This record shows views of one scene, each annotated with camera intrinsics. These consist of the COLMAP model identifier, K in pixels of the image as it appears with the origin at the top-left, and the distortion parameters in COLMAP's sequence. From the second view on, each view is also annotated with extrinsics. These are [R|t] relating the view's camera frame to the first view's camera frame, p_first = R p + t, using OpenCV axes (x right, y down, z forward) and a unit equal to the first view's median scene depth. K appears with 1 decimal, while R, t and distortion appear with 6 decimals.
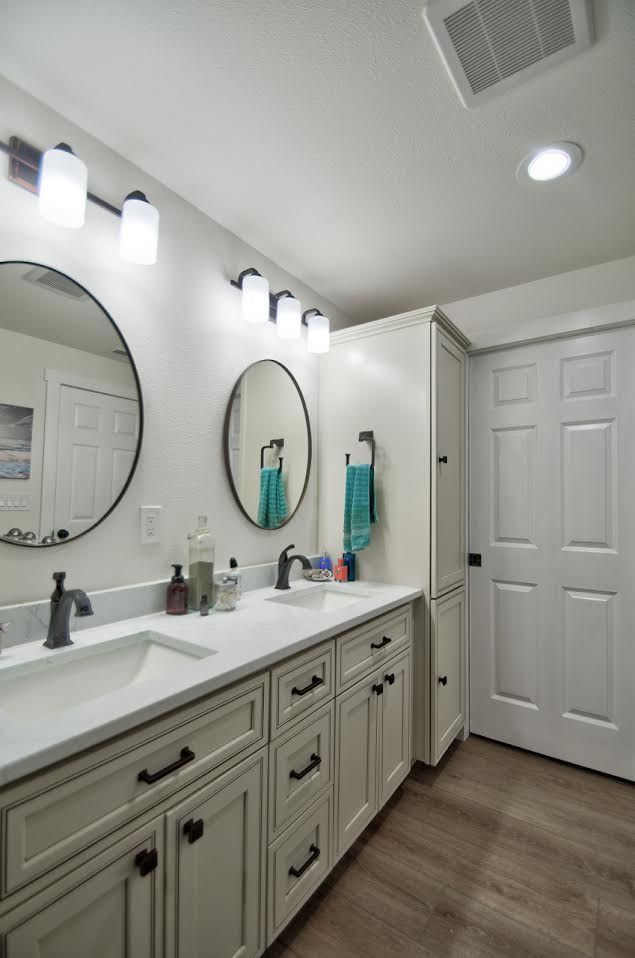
lens RADIAL K [[422.0, 0, 313.0], [0, 422.0, 495.7], [0, 0, 1]] dist [0.000612, -0.011568]
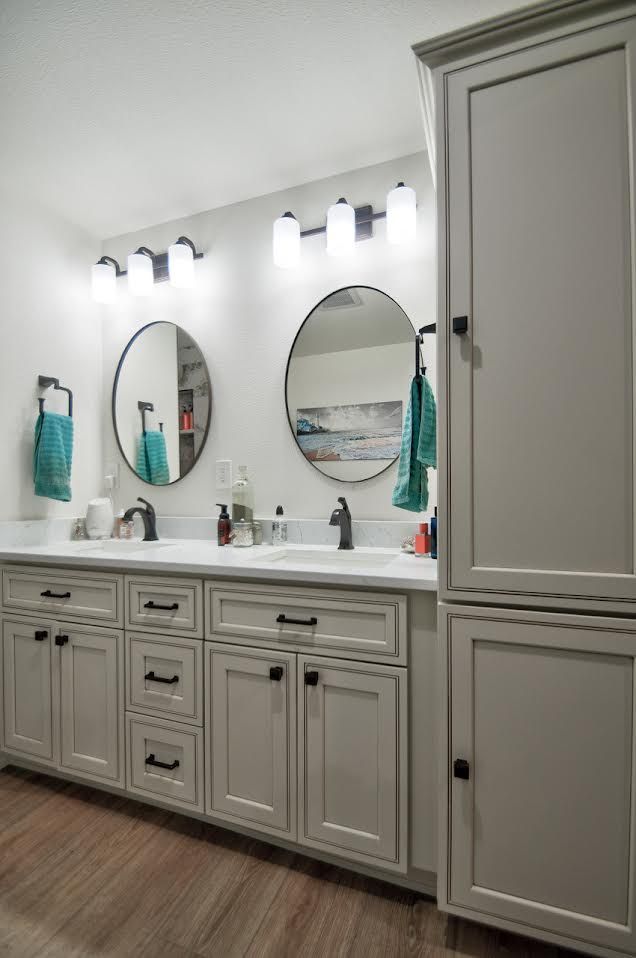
lens RADIAL K [[422.0, 0, 313.5], [0, 422.0, 495.7], [0, 0, 1]] dist [0.000612, -0.011568]
pose [[0.283343, -0.002337, -0.959016, 0.972059], [0.016381, 0.999863, 0.002404, 0.138711], [0.958879, -0.016390, 0.283342, 0.900158]]
